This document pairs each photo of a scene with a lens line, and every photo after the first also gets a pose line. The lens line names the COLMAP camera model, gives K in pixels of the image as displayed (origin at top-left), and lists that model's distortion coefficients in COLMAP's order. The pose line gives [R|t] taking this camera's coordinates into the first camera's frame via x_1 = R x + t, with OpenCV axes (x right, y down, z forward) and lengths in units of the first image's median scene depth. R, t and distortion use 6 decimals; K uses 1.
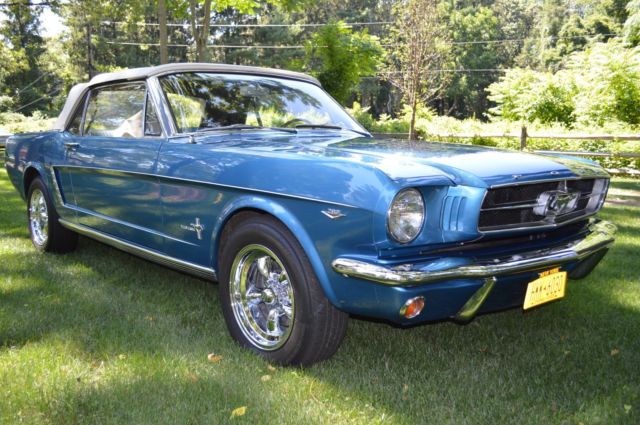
lens RADIAL K [[608.6, 0, 316.9], [0, 608.6, 215.6], [0, 0, 1]] dist [-0.052883, 0.000000]
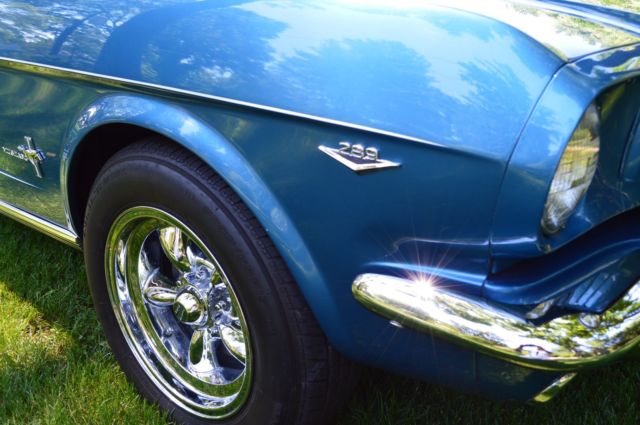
lens RADIAL K [[608.6, 0, 319.4], [0, 608.6, 213.7], [0, 0, 1]] dist [-0.052883, 0.000000]
pose [[0.988444, -0.048933, 0.143469, -0.044592], [0.015487, 0.974111, 0.225540, -0.047333], [-0.150791, -0.220712, 0.963612, 0.573497]]
